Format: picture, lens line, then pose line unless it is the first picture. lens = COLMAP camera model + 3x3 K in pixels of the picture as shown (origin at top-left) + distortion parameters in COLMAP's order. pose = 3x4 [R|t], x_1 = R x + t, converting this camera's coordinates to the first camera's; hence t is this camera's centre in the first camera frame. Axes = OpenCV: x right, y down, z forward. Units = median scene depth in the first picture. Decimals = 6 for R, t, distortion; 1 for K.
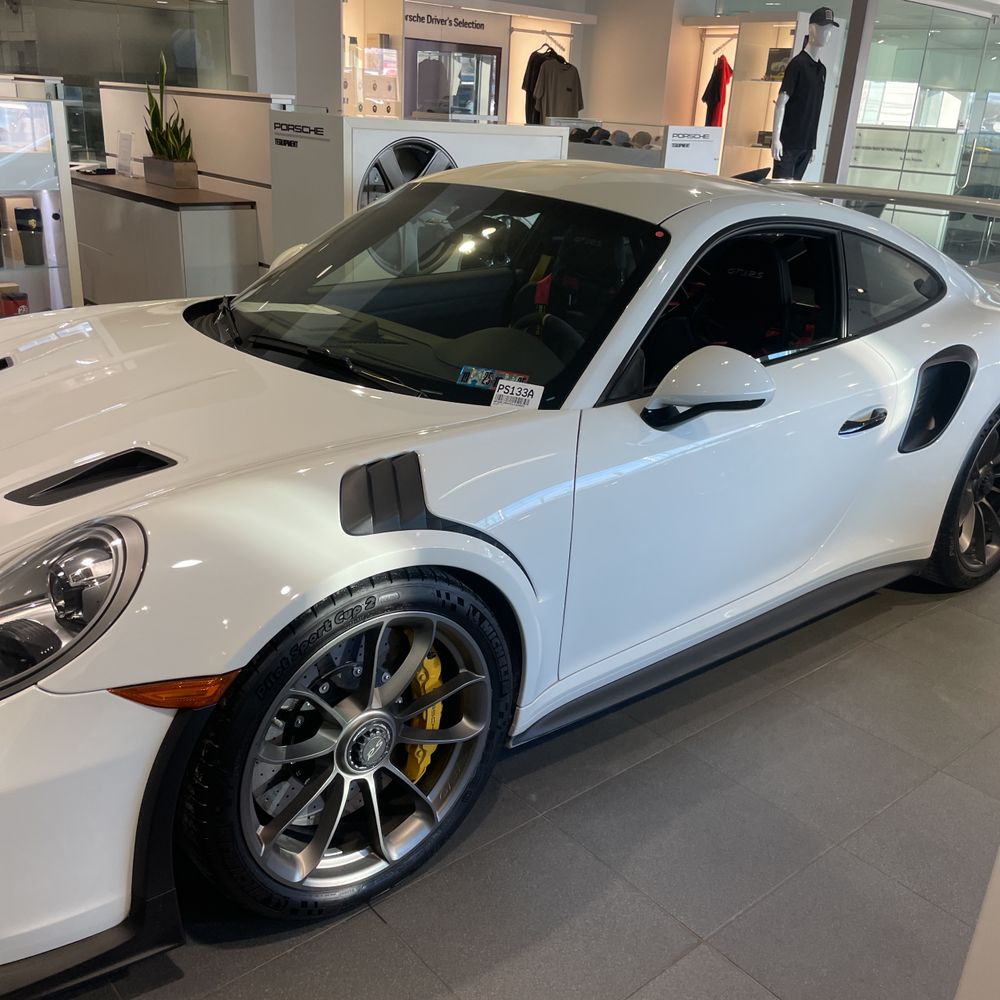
lens RADIAL K [[997.8, 0, 493.9], [0, 997.8, 496.2], [0, 0, 1]] dist [0.124595, -0.160951]
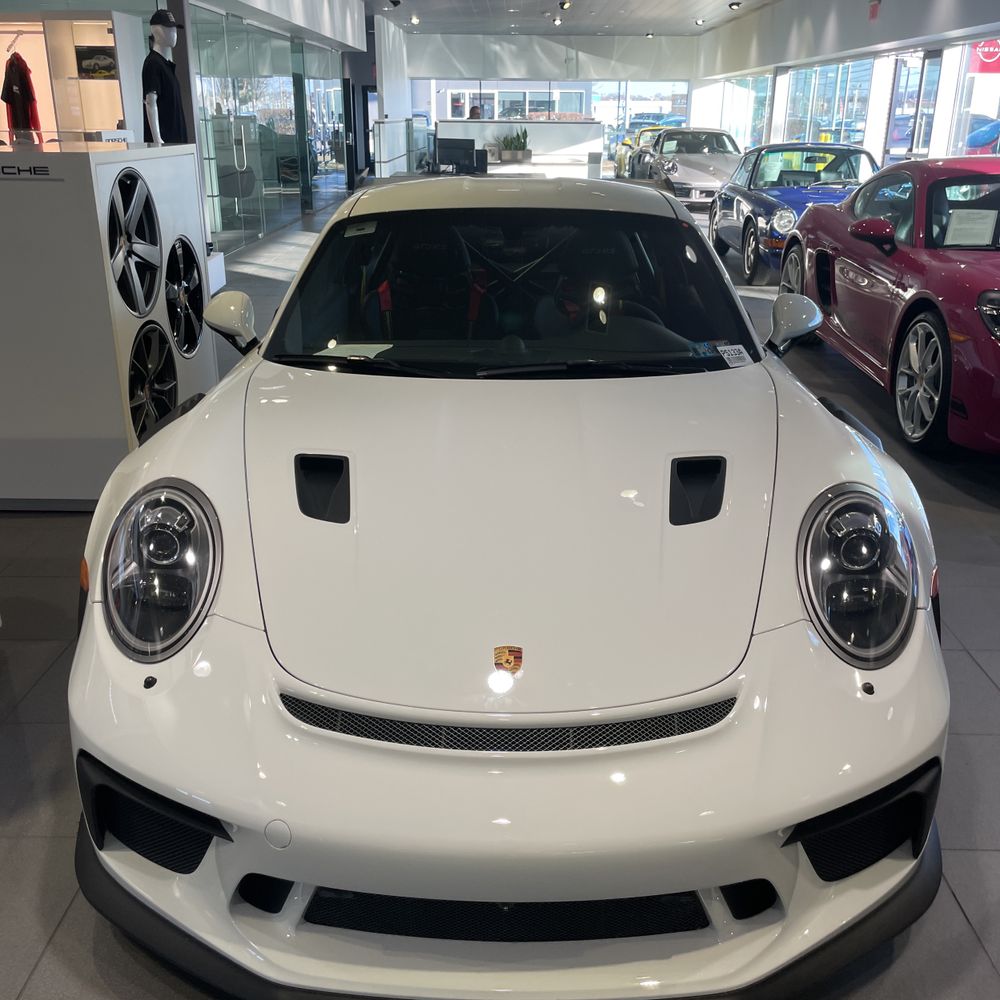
lens RADIAL K [[997.8, 0, 493.9], [0, 997.8, 496.2], [0, 0, 1]] dist [0.124595, -0.160951]
pose [[0.669423, -0.309182, 0.675485, -1.052754], [0.297486, 0.944756, 0.137617, -0.186139], [-0.680717, 0.108824, 0.724418, 0.250990]]
